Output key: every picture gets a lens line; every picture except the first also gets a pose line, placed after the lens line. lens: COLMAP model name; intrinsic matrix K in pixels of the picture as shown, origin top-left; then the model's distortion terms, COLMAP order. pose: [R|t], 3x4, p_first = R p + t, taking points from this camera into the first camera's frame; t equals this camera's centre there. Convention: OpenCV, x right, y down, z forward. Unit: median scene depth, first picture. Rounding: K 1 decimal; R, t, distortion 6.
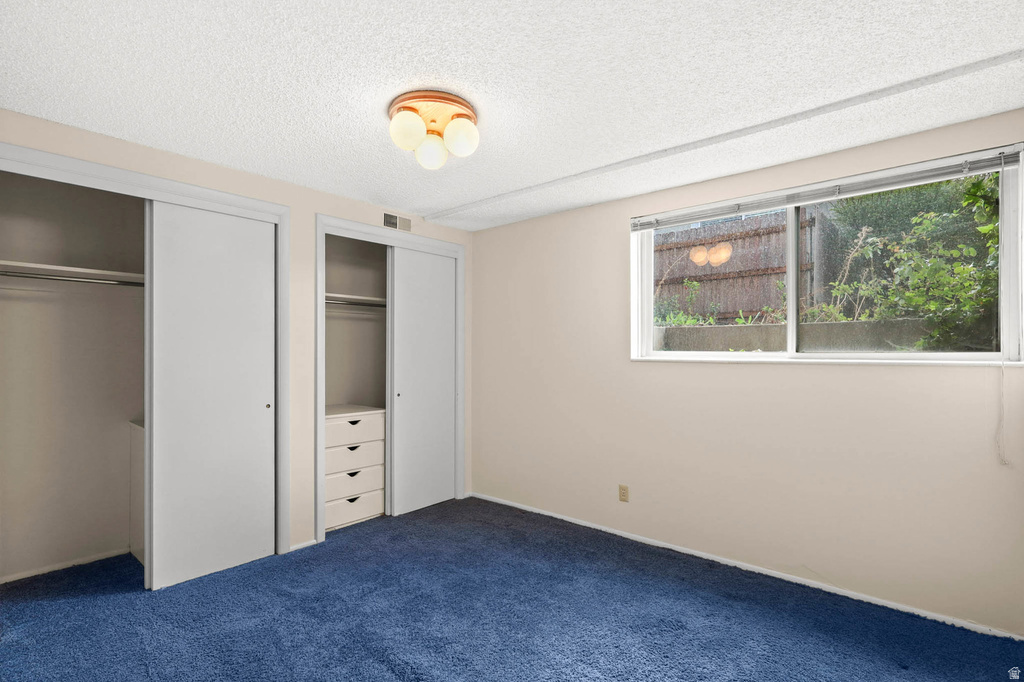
lens RADIAL K [[480.0, 0, 512.0], [0, 480.0, 341.0], [0, 0, 1]] dist [-0.000516, -0.000003]
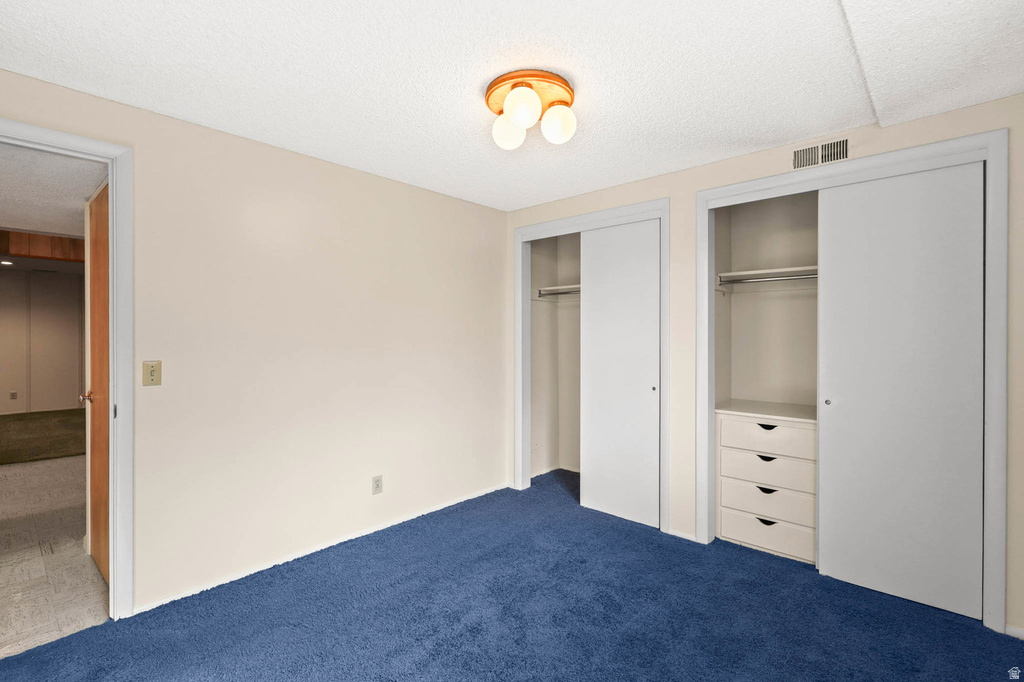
lens RADIAL K [[481.2, 0, 514.1], [0, 481.2, 331.3], [0, 0, 1]] dist [-0.000322, -0.000184]
pose [[-0.013016, -0.000163, -0.999915, 0.495145], [0.017426, 0.999848, -0.000390, 0.001873], [0.999763, -0.017430, -0.013011, 0.600717]]
